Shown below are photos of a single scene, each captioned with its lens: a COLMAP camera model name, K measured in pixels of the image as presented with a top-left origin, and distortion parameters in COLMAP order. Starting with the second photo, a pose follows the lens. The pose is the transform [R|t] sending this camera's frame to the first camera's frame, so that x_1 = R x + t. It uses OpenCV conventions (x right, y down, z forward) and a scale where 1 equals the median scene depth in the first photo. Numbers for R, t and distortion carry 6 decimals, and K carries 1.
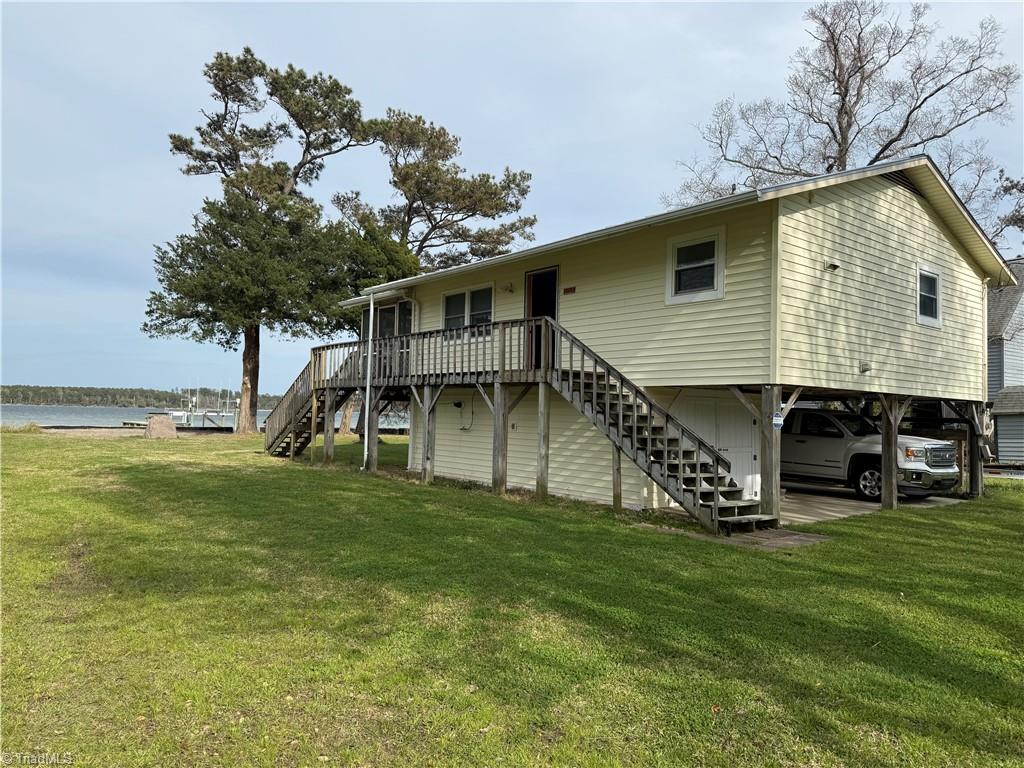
lens RADIAL K [[715.2, 0, 512.0], [0, 715.2, 384.0], [0, 0, 1]] dist [0.040546, -0.055708]
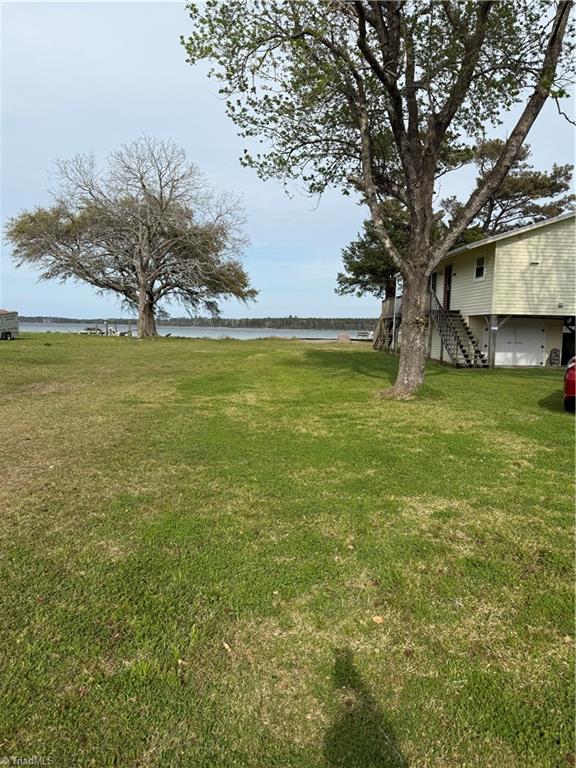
lens RADIAL K [[536.4, 0, 288.0], [0, 536.4, 384.0], [0, 0, 1]] dist [0.040546, -0.055708]
pose [[0.798160, 0.053773, -0.600040, 0.322807], [0.025805, 0.992043, 0.123227, -0.002971], [0.601892, -0.113838, 0.790422, -0.344743]]
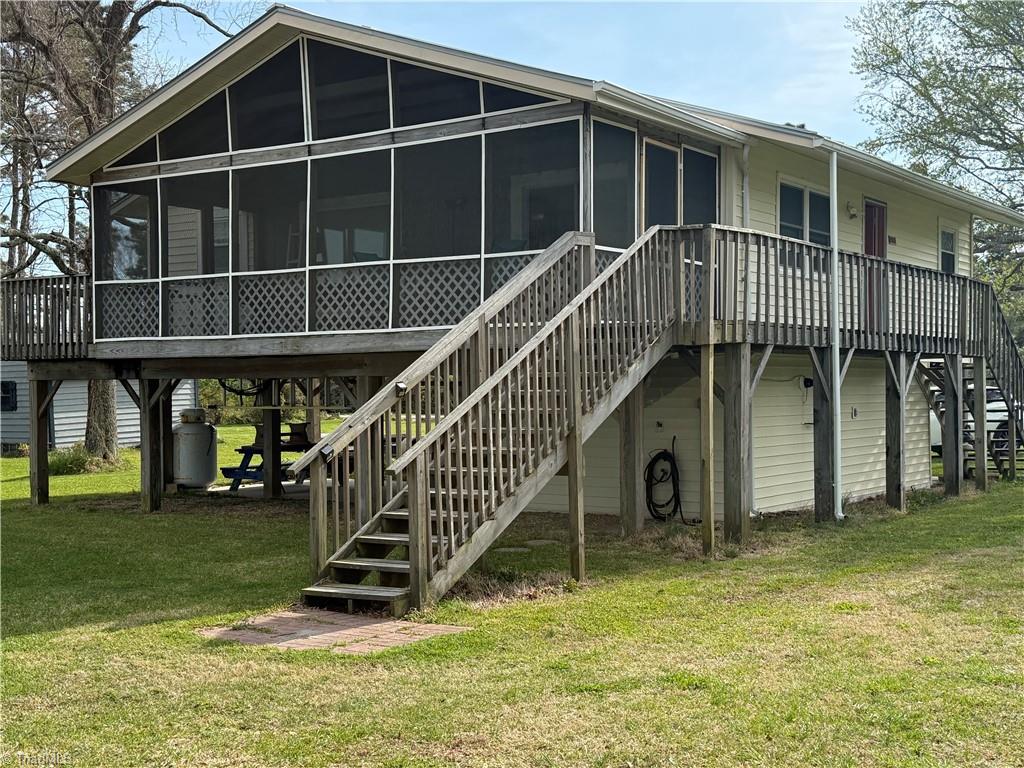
lens RADIAL K [[1316.2, 0, 512.0], [0, 1316.2, 384.0], [0, 0, 1]] dist [-0.004224, -0.004685]
pose [[-0.303986, -0.021610, 0.952431, -0.558165], [-0.040275, 0.999140, 0.009815, 0.016171], [-0.951825, -0.035376, -0.304595, 0.855201]]
